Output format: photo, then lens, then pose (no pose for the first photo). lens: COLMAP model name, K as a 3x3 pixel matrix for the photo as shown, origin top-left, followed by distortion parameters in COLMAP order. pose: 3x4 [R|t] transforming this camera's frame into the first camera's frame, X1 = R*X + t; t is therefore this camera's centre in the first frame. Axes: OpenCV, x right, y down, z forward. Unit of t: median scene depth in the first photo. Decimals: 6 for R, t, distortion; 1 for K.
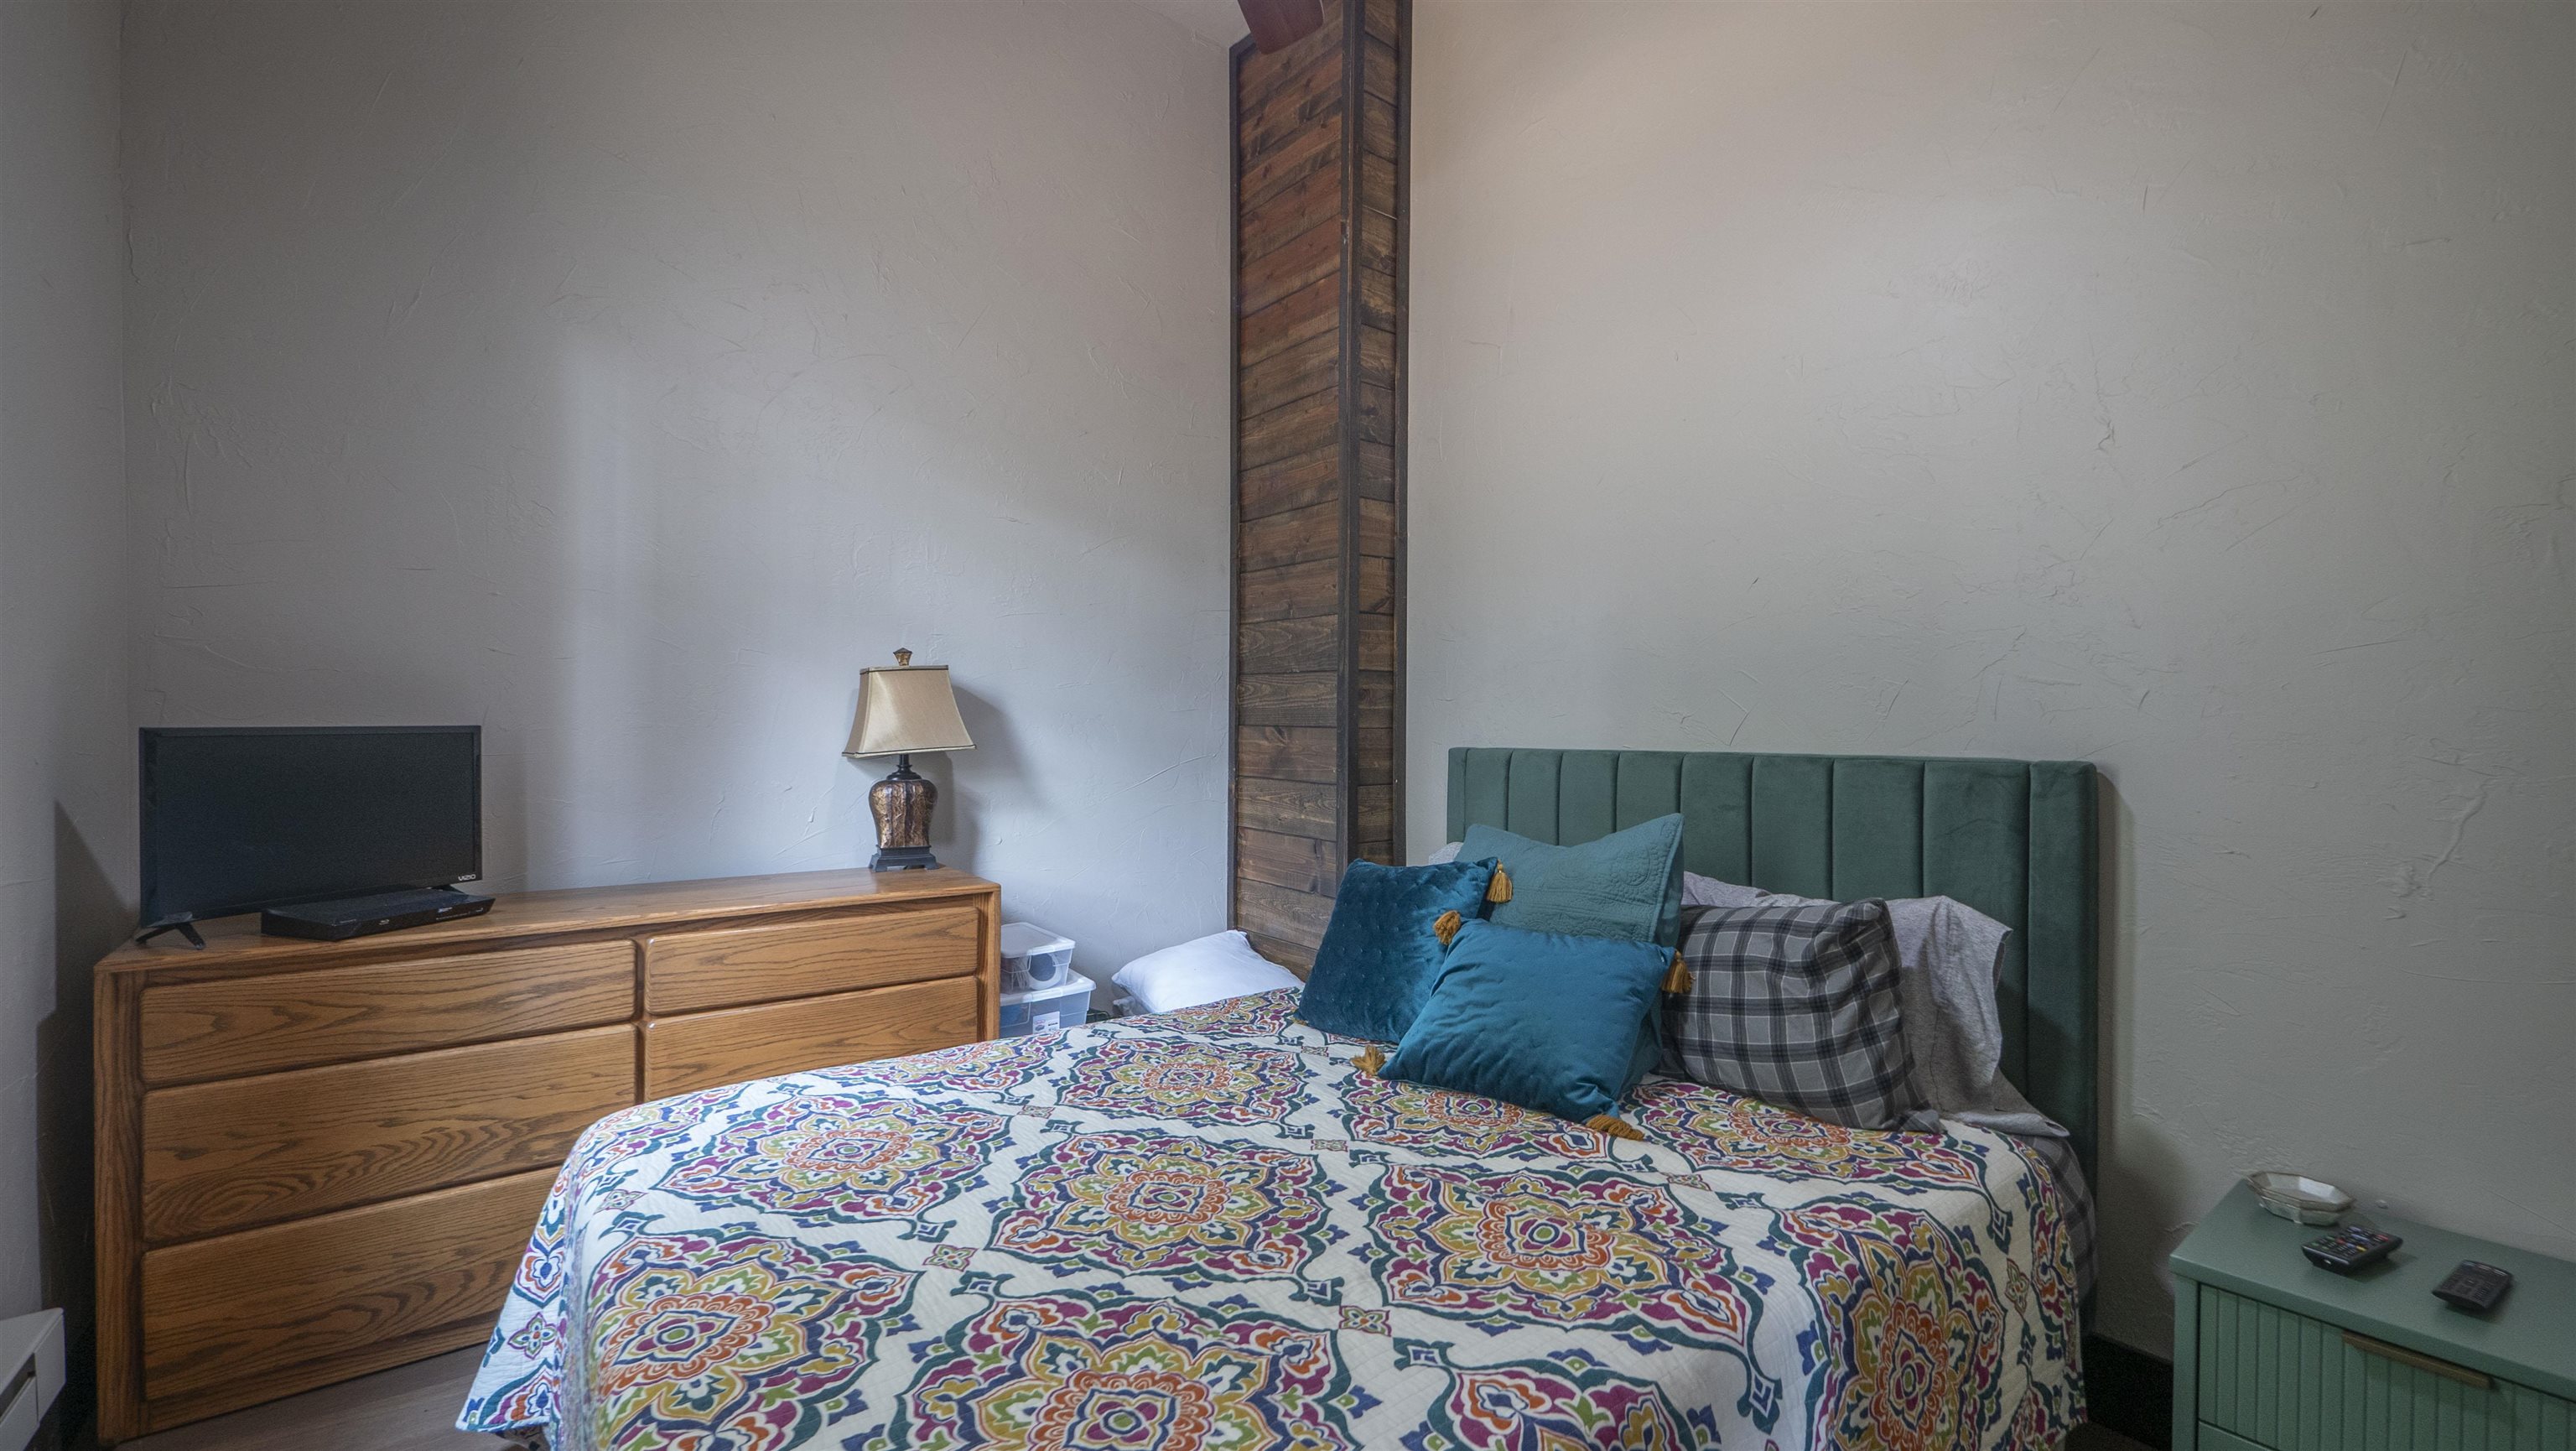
lens RADIAL K [[1086.1, 0, 1301.5], [0, 1086.1, 729.5], [0, 0, 1]] dist [-0.008122, 0.001991]
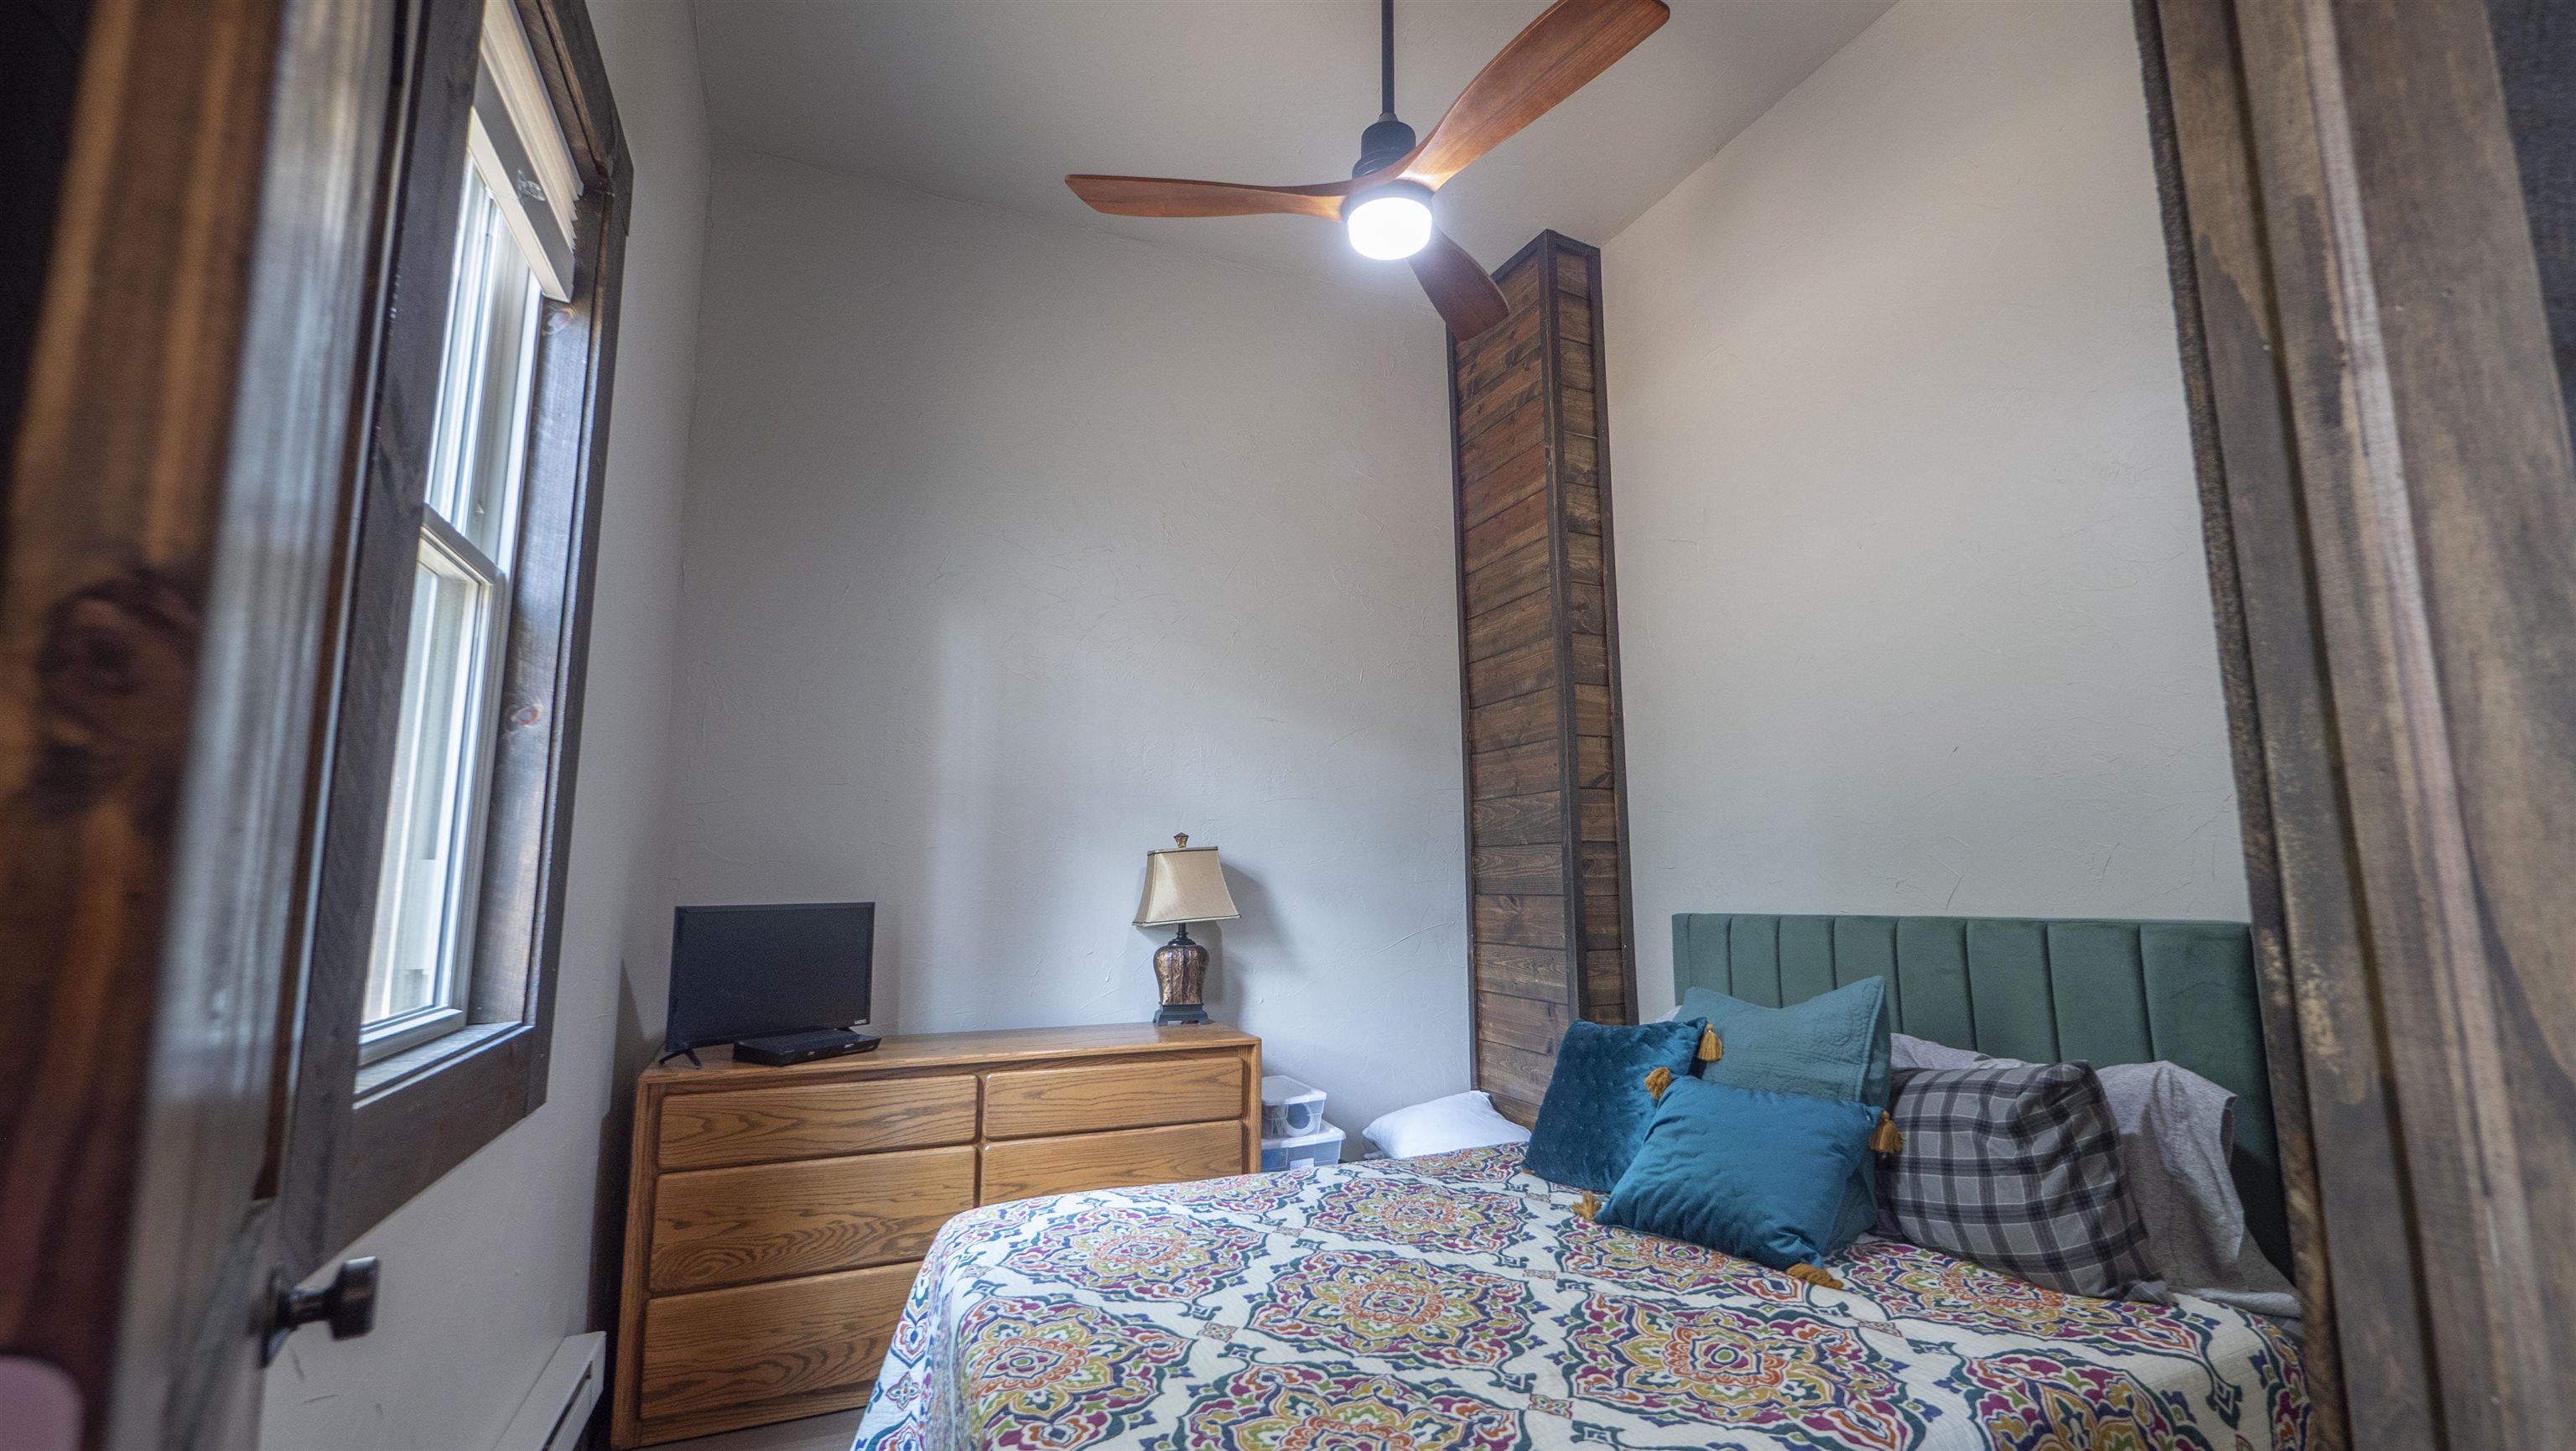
lens RADIAL K [[1086.1, 0, 1293.1], [0, 1086.1, 726.2], [0, 0, 1]] dist [-0.008122, 0.001991]
pose [[0.969301, -0.048647, -0.241017, 0.067455], [0.010725, 0.987664, -0.156220, -0.004199], [0.245644, 0.148839, 0.957865, -0.197035]]
